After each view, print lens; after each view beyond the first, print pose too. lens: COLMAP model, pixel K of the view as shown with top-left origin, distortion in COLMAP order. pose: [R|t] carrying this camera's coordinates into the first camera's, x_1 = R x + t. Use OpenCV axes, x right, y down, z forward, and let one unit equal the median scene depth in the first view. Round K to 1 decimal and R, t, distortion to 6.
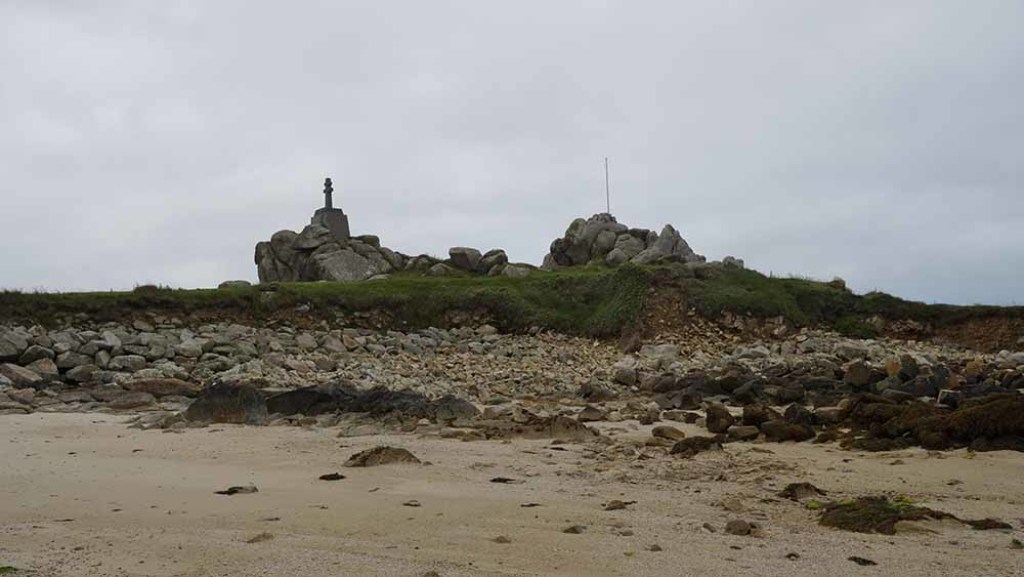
lens RADIAL K [[894.6, 0, 511.4], [0, 894.6, 294.0], [0, 0, 1]] dist [0.019358, 0.005021]
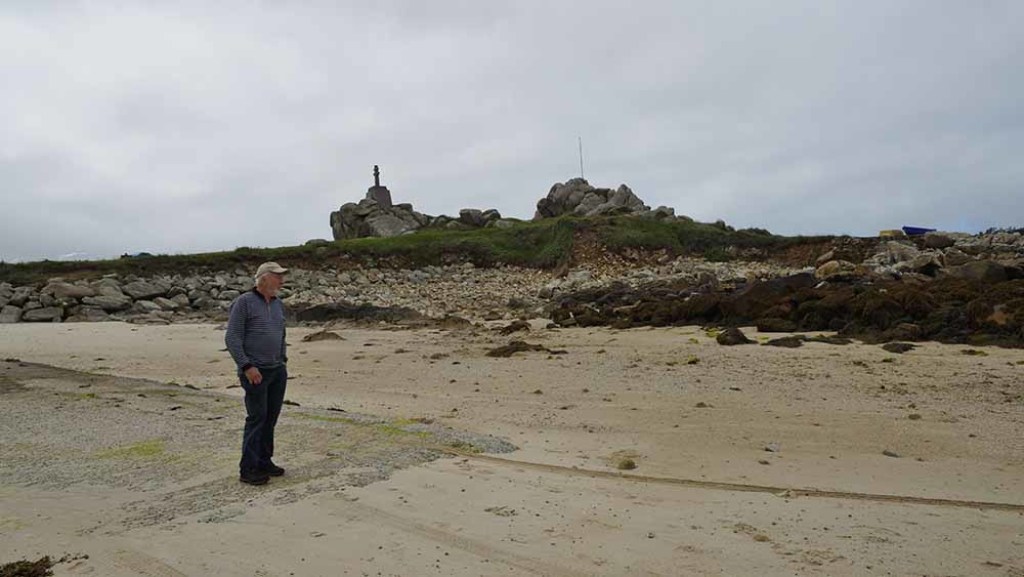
lens RADIAL K [[697.6, 0, 512.4], [0, 697.6, 290.5], [0, 0, 1]] dist [-0.035327, 0.012601]
pose [[0.995502, -0.036187, -0.087563, 0.150730], [0.042971, 0.996114, 0.076880, -0.005856], [0.084440, -0.080297, 0.993188, -0.168681]]
